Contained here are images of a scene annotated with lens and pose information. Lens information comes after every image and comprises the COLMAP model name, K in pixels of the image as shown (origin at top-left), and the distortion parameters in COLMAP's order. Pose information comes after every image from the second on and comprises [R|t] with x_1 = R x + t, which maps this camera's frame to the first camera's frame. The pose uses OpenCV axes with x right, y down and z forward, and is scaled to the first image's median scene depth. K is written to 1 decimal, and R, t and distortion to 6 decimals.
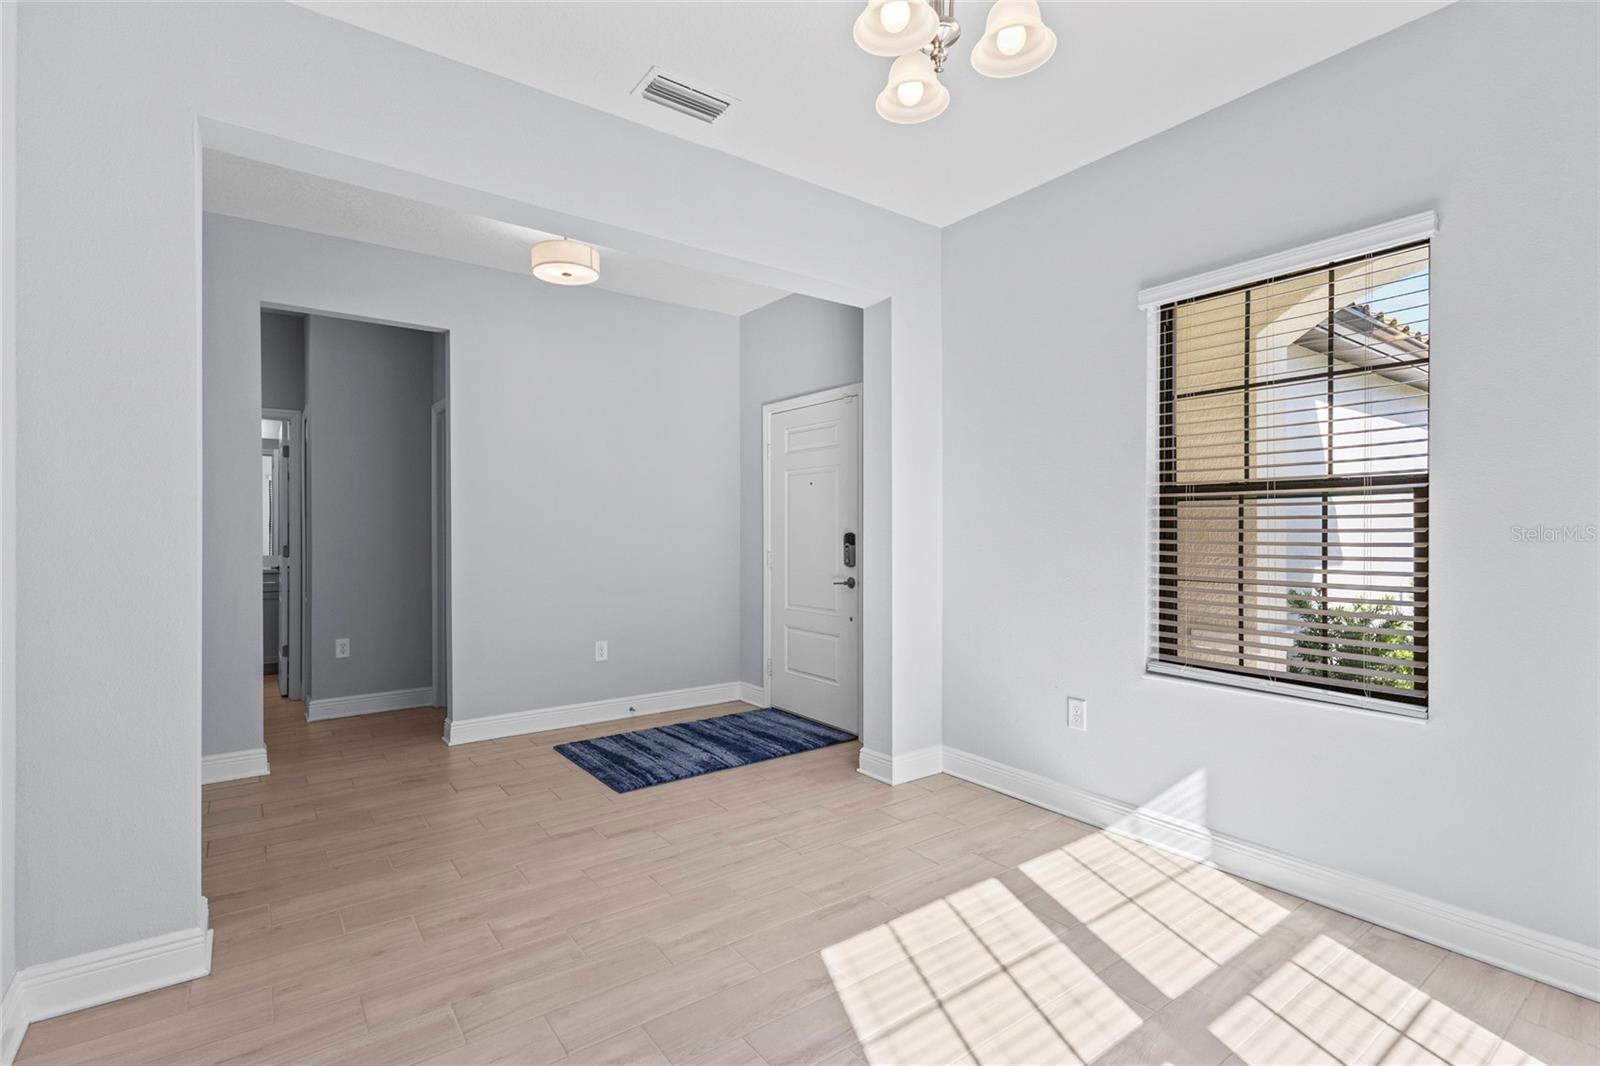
lens RADIAL K [[744.4, 0, 790.4], [0, 744.4, 528.6], [0, 0, 1]] dist [0.009652, -0.000295]
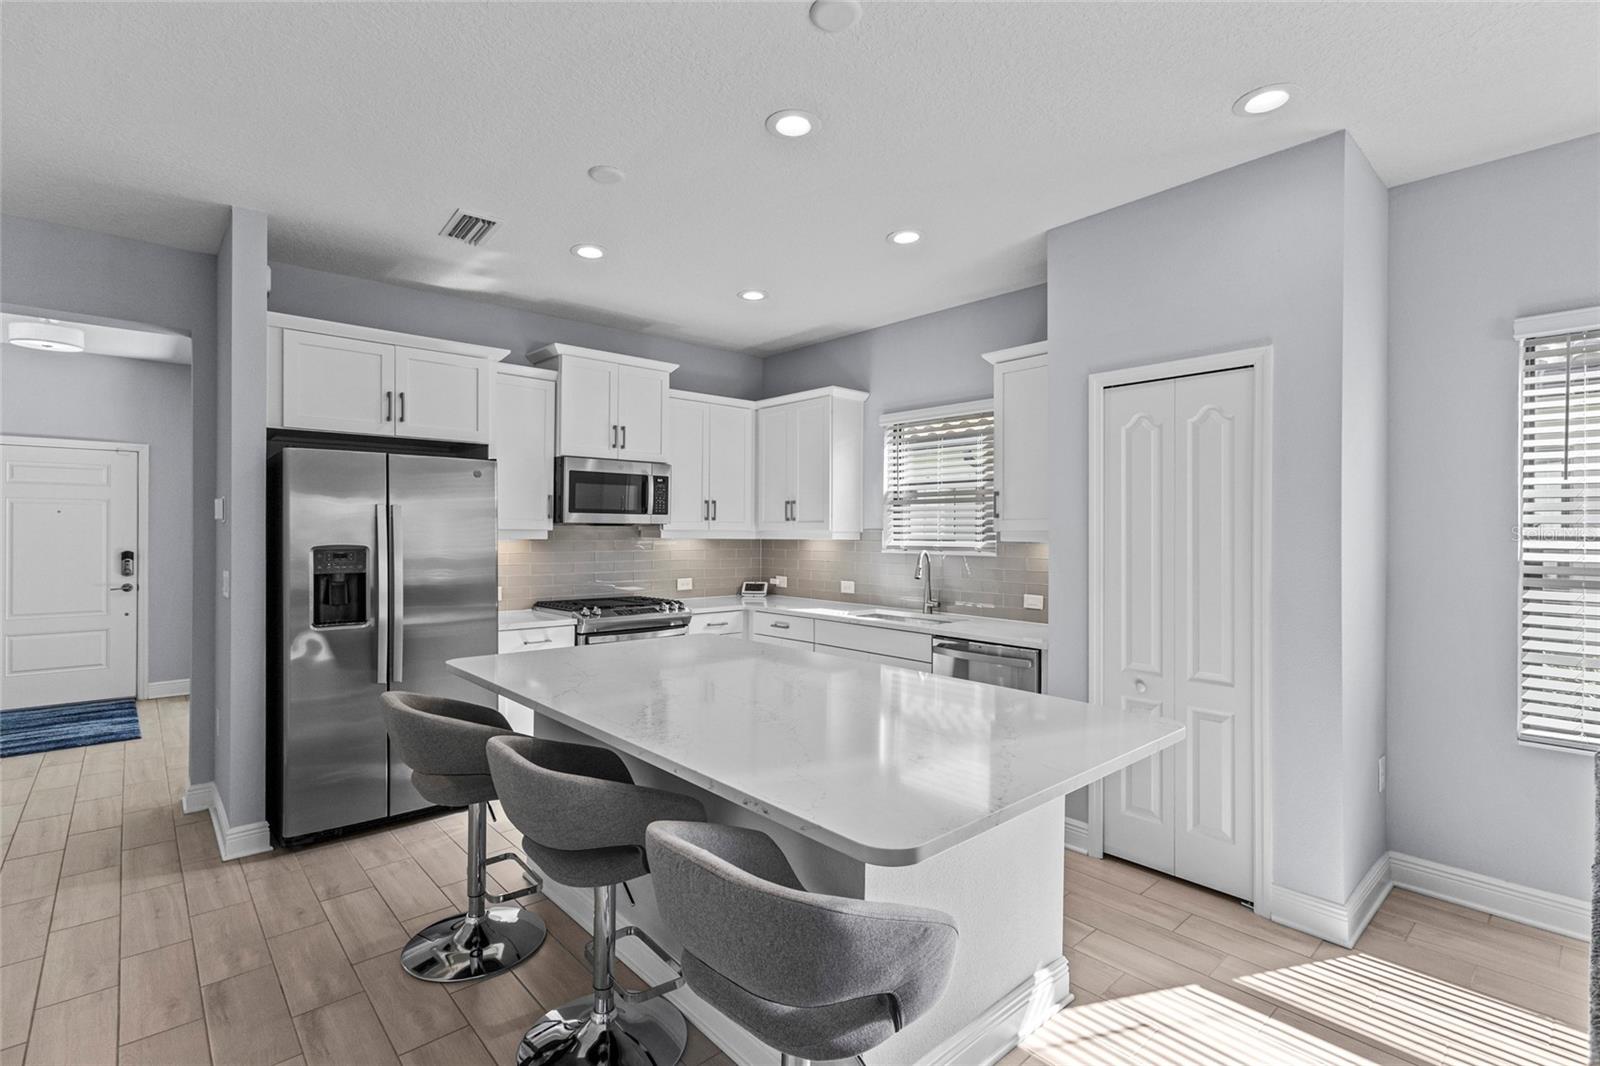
lens RADIAL K [[738.6, 0, 798.6], [0, 738.6, 529.9], [0, 0, 1]] dist [0.002977, 0.000400]
pose [[-0.107134, -0.000282, 0.994245, -2.359436], [-0.003754, 0.999993, -0.000121, -0.061997], [-0.994238, -0.003745, -0.107134, -0.112520]]
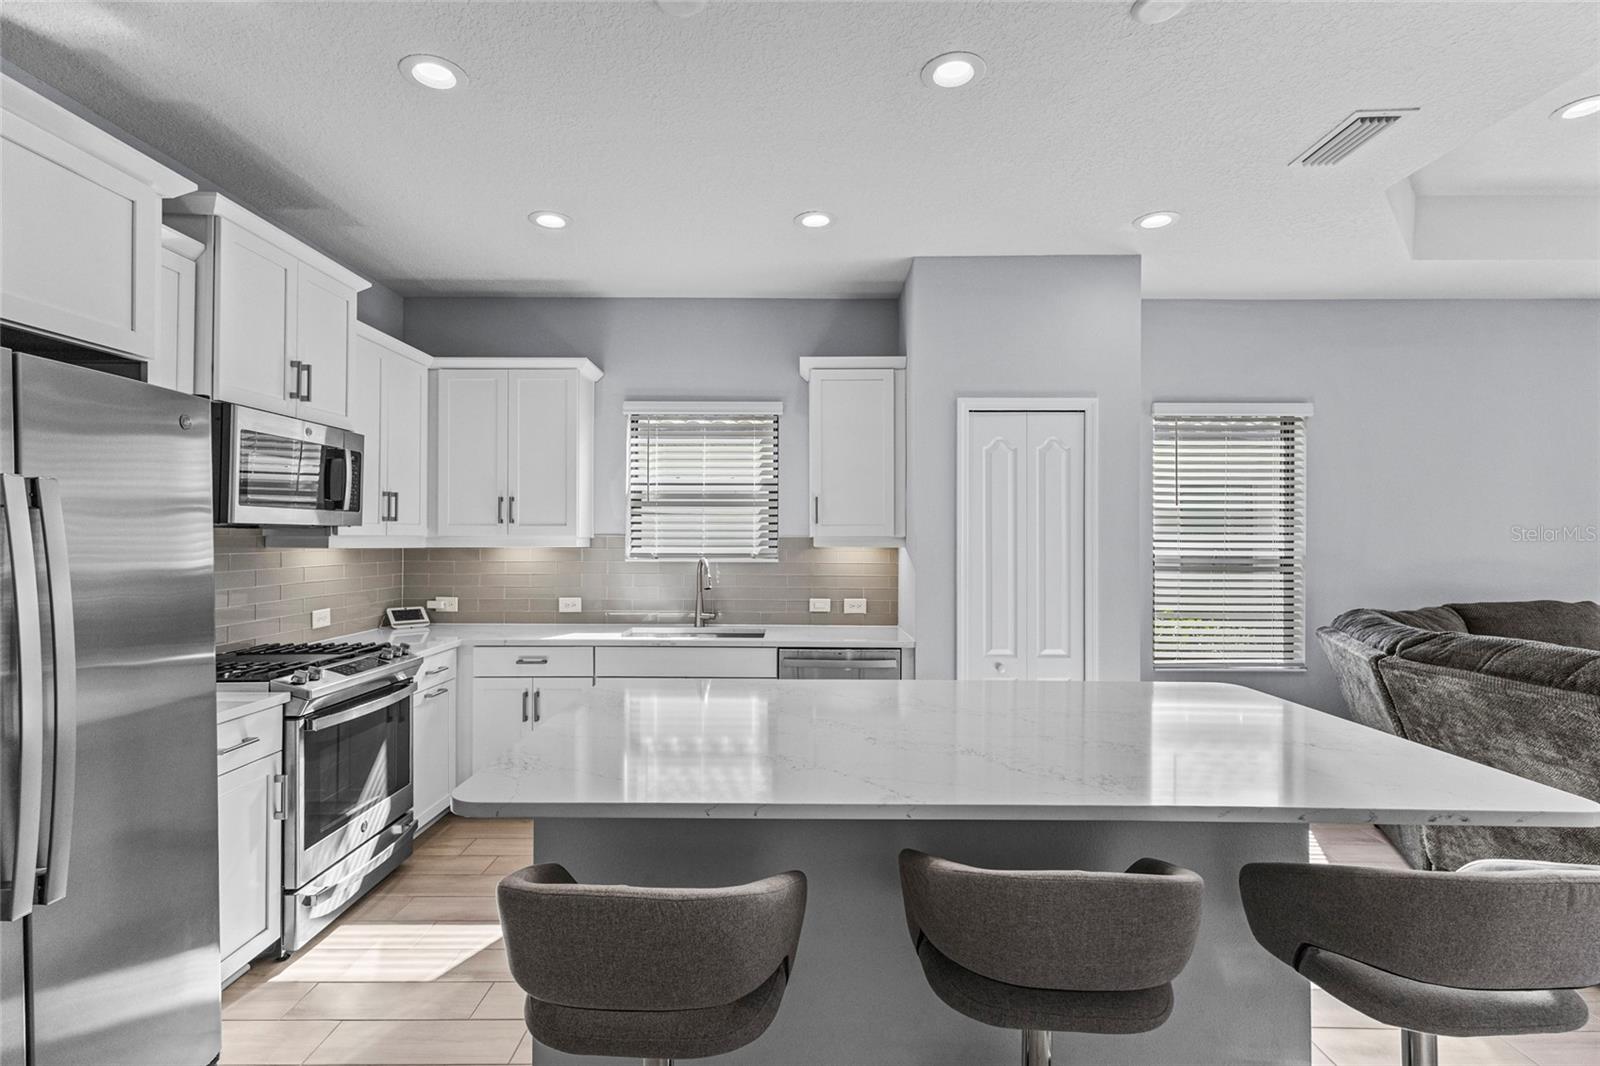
lens RADIAL K [[734.5, 0, 793.4], [0, 734.5, 533.8], [0, 0, 1]] dist [-0.000266, 0.000155]
pose [[-0.808503, -0.000673, 0.588492, -1.751084], [-0.003272, 0.999989, -0.003352, -0.061757], [-0.588483, -0.004635, -0.808496, 0.563003]]
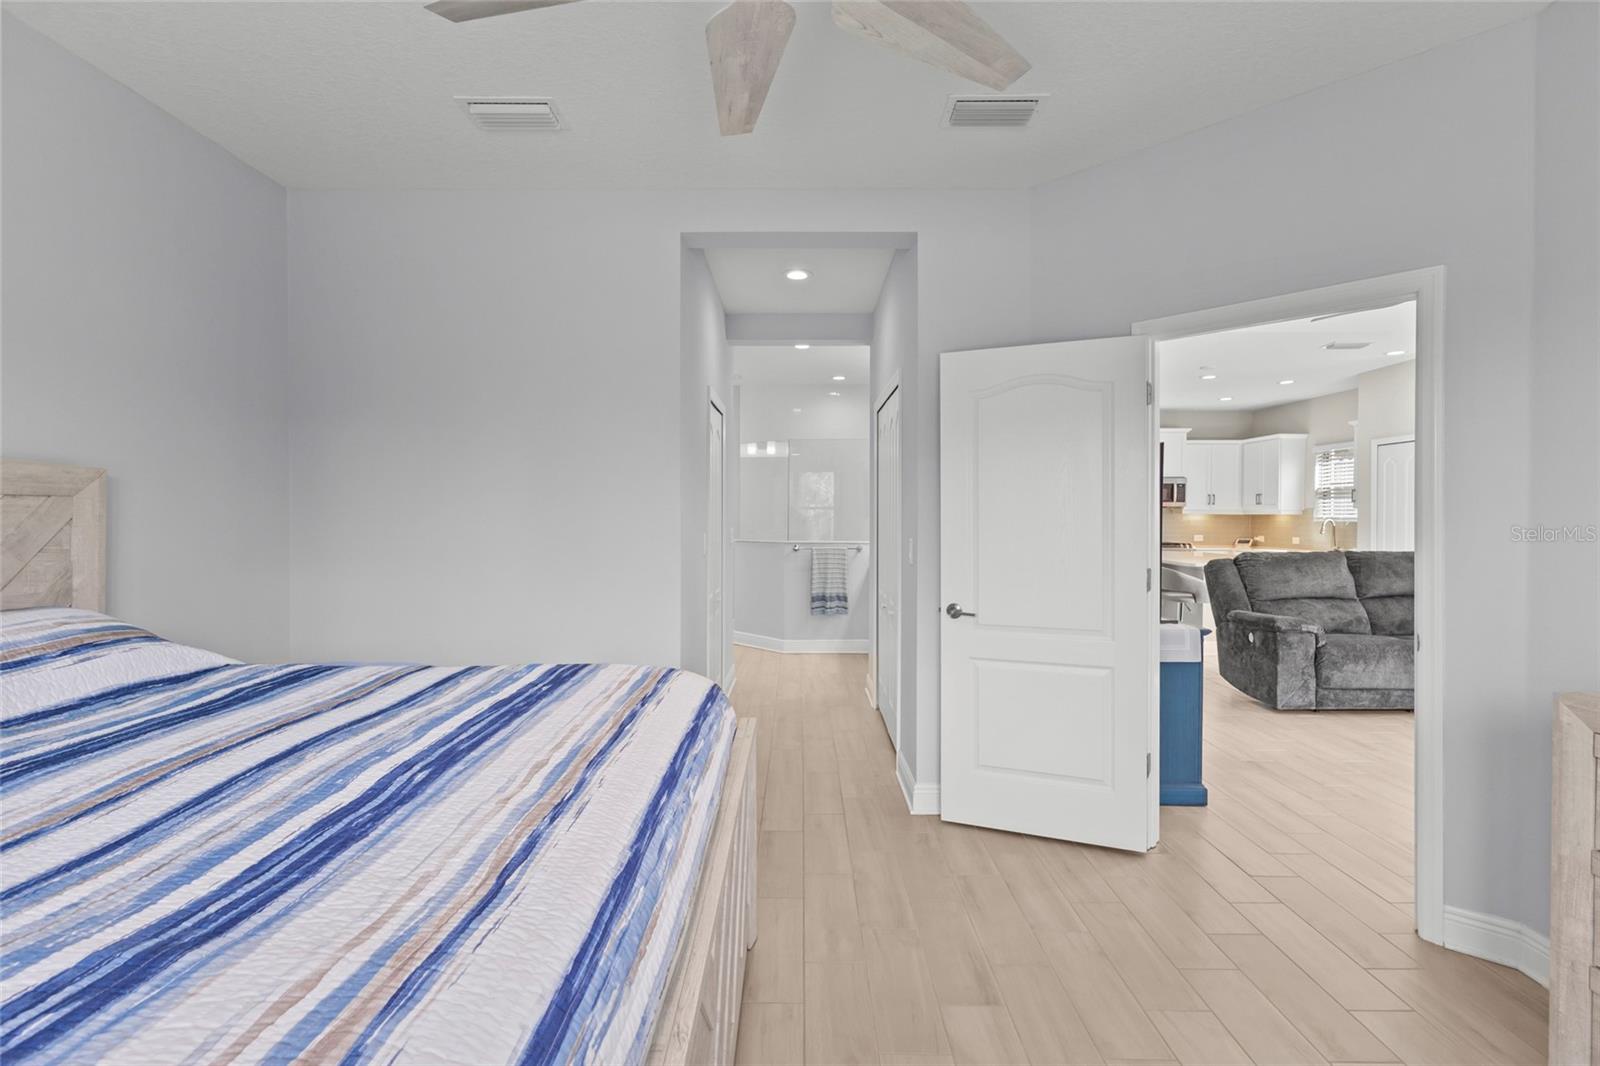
lens RADIAL K [[744.4, 0, 790.4], [0, 744.4, 528.6], [0, 0, 1]] dist [0.009652, -0.000295]
pose [[0.594281, -0.013963, 0.804136, -4.801218], [-0.002433, 0.999813, 0.019159, -0.031569], [-0.804254, -0.013342, 0.594136, -0.638508]]
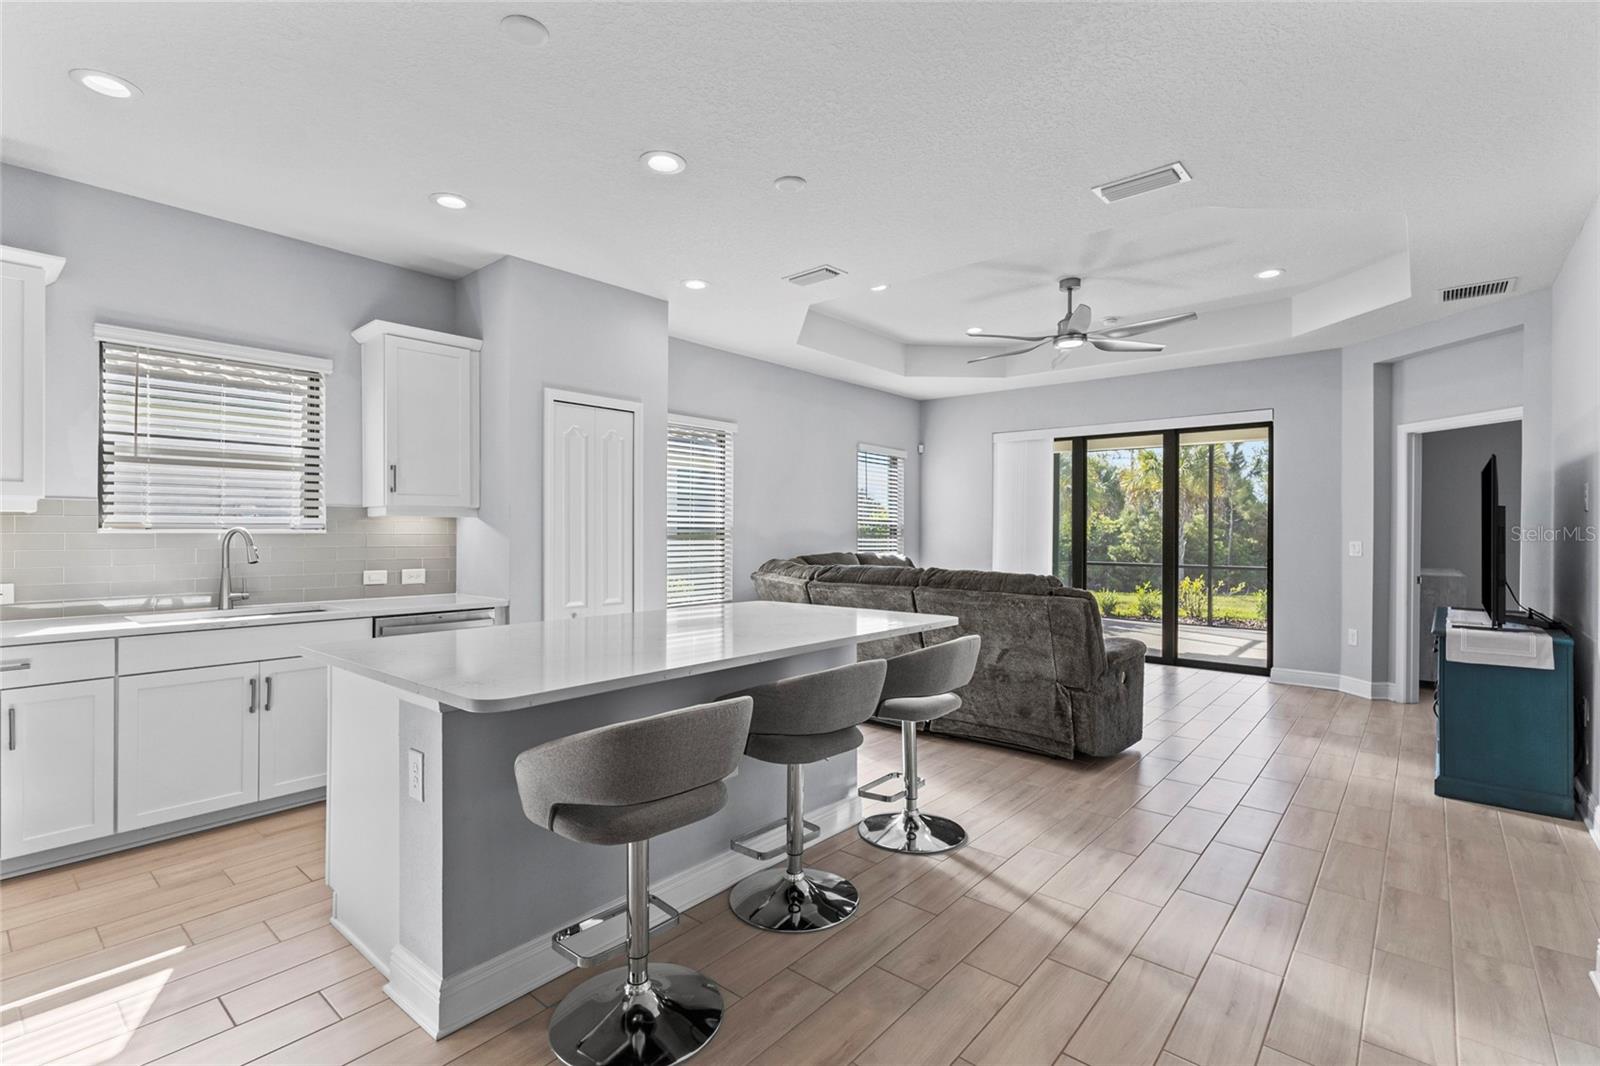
lens RADIAL K [[735.8, 0, 789.9], [0, 735.8, 528.0], [0, 0, 1]] dist [0.007332, 0.000286]
pose [[-0.972784, -0.006051, -0.231633, -1.342197], [-0.006095, 0.999981, -0.000525, -0.020094], [0.231632, 0.000901, -0.972803, 0.953087]]
